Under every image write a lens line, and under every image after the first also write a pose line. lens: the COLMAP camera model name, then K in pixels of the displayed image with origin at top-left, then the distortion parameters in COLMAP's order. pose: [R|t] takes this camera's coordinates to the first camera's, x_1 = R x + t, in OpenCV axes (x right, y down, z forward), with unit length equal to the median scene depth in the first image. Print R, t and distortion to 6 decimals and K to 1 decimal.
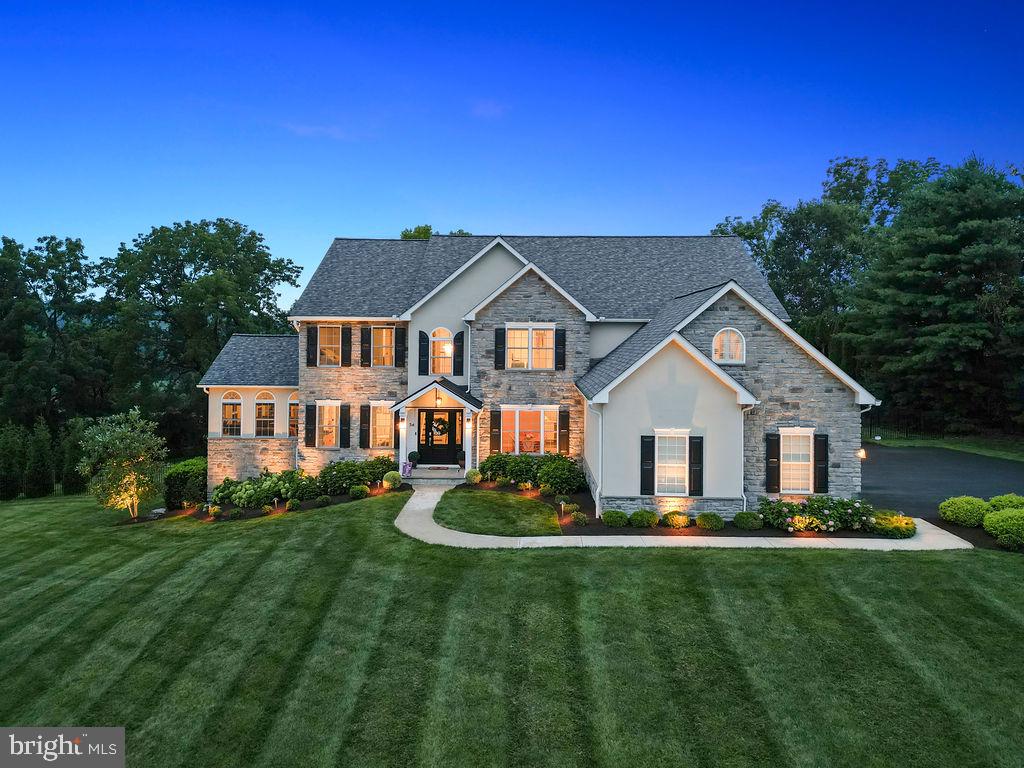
lens RADIAL K [[713.9, 0, 516.5], [0, 713.9, 315.4], [0, 0, 1]] dist [0.055189, -0.036964]
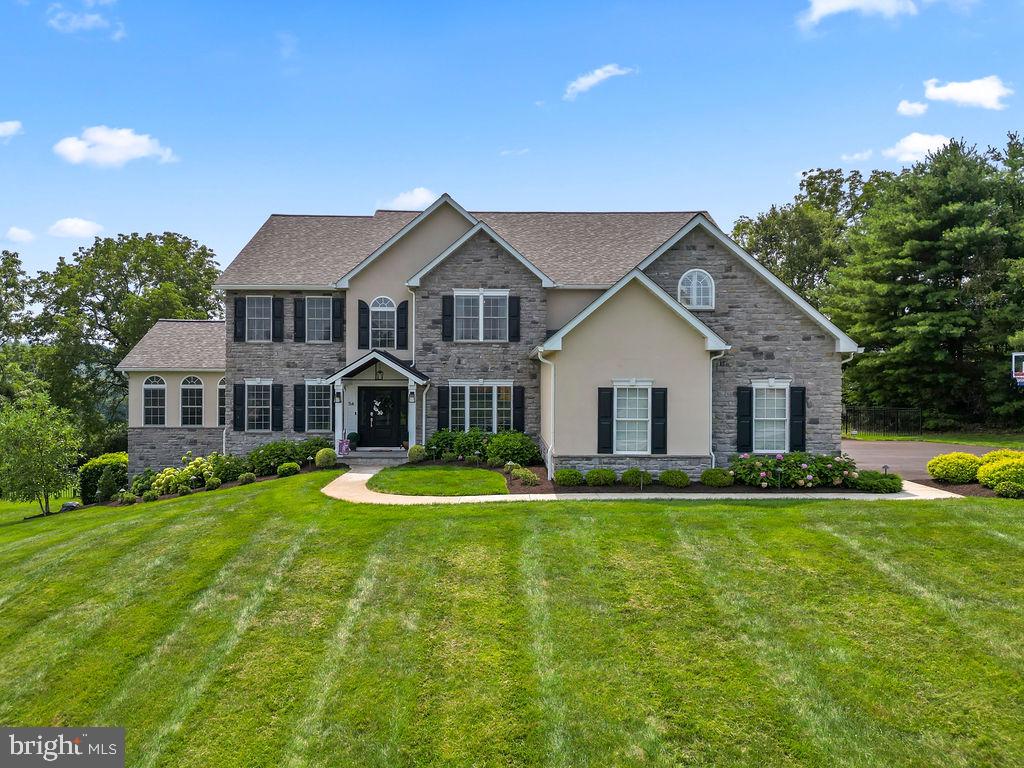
lens RADIAL K [[706.0, 0, 512.0], [0, 706.0, 384.0], [0, 0, 1]] dist [0.057825, -0.044540]
pose [[0.999641, -0.004261, 0.026460, 0.040867], [0.004035, 0.999955, 0.008599, 0.146197], [-0.026496, -0.008489, 0.999613, 0.117598]]
